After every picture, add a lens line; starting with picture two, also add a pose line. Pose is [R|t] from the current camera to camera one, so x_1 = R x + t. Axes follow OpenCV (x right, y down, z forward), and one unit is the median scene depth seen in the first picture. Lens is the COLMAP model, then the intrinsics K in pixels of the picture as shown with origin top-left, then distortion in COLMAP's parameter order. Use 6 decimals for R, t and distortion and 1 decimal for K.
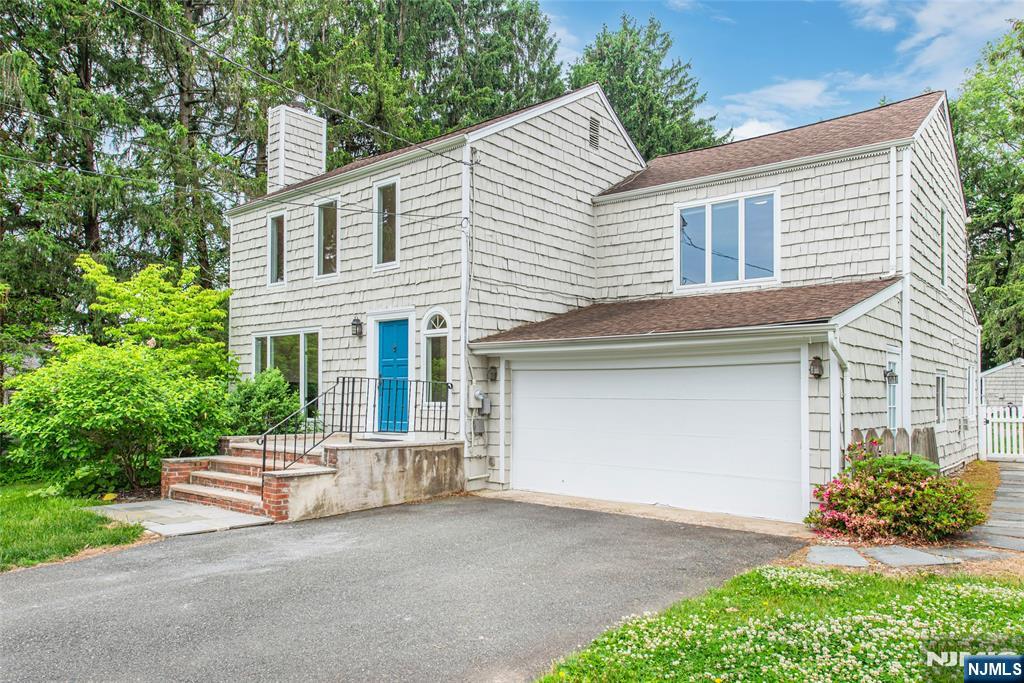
lens RADIAL K [[711.1, 0, 509.8], [0, 711.1, 383.7], [0, 0, 1]] dist [-0.001893, -0.001096]
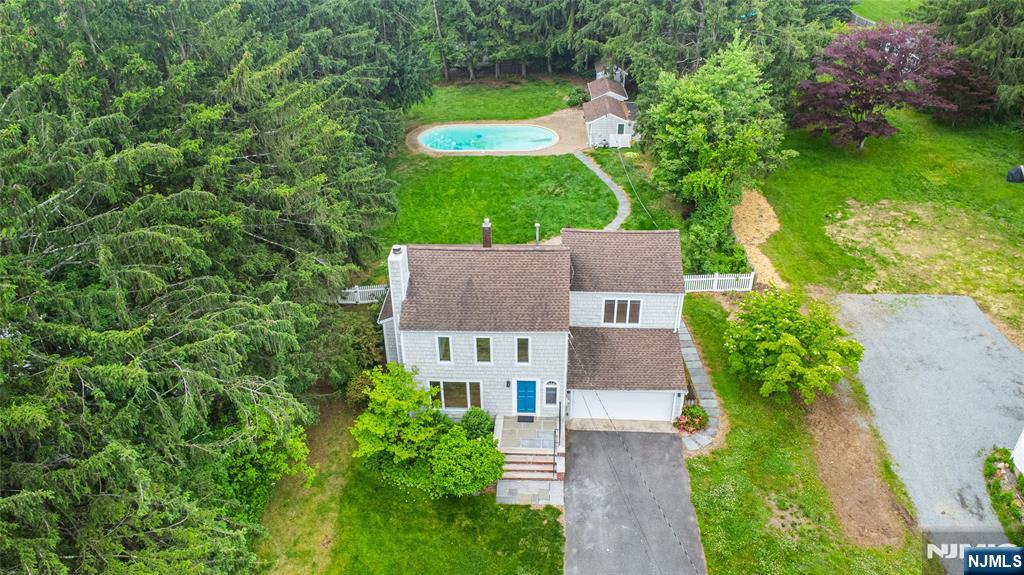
lens RADIAL K [[729.3, 0, 512.0], [0, 729.3, 287.5], [0, 0, 1]] dist [-0.008999, 0.001637]
pose [[0.795789, -0.332644, 0.506032, -1.482482], [0.006711, 0.840416, 0.541900, -1.869543], [-0.605537, -0.427842, 0.671026, -0.621149]]
